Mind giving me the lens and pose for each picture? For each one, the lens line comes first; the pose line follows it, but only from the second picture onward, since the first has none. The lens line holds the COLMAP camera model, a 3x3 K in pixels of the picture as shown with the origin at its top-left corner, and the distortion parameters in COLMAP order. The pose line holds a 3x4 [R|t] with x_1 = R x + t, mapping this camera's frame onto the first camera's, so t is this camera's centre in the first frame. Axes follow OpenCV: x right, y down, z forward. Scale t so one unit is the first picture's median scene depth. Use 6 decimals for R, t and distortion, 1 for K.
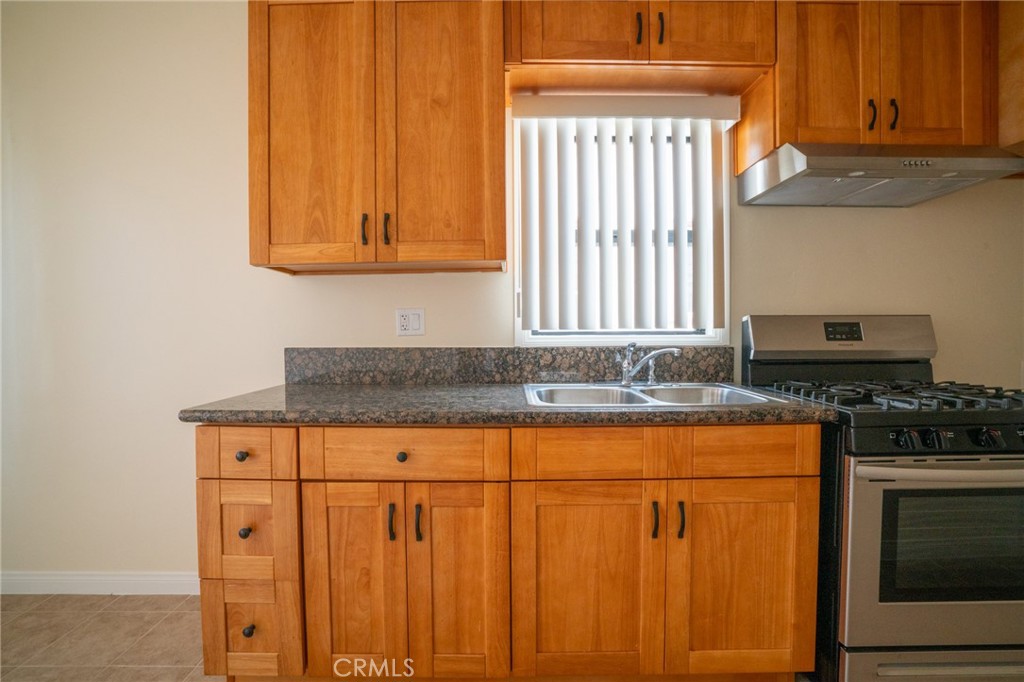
lens RADIAL K [[487.6, 0, 512.0], [0, 487.6, 341.0], [0, 0, 1]] dist [-0.067373, 0.027618]
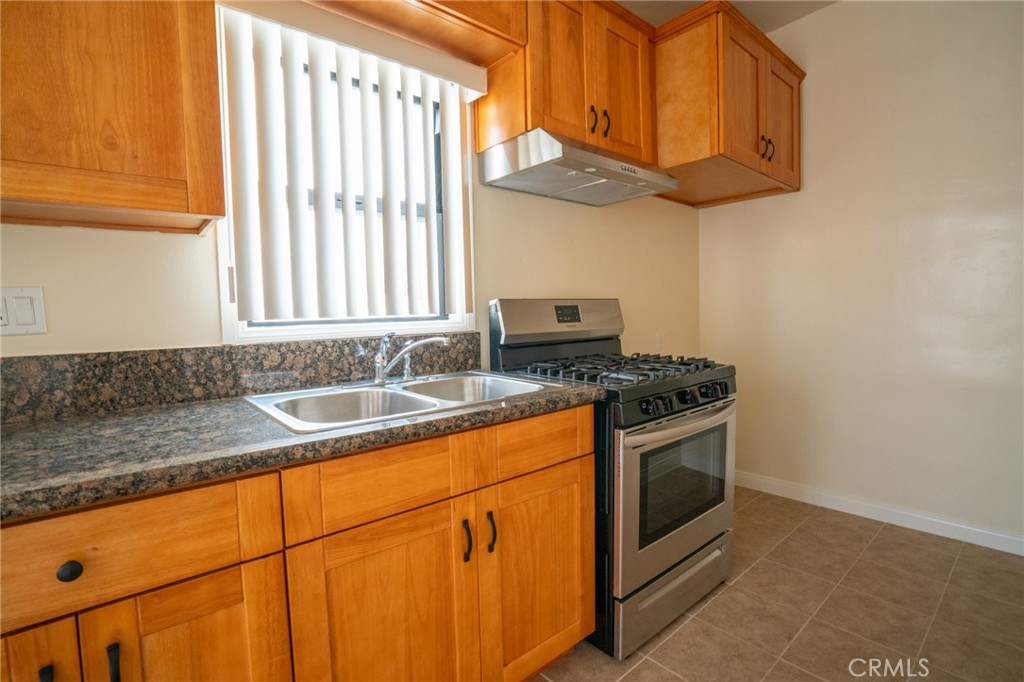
lens RADIAL K [[487.6, 0, 512.0], [0, 487.6, 341.0], [0, 0, 1]] dist [-0.067373, 0.027618]
pose [[0.756292, -0.052939, 0.652089, -0.154564], [0.029993, 0.998478, 0.046275, -0.015859], [-0.653546, -0.015439, 0.756729, 0.262979]]
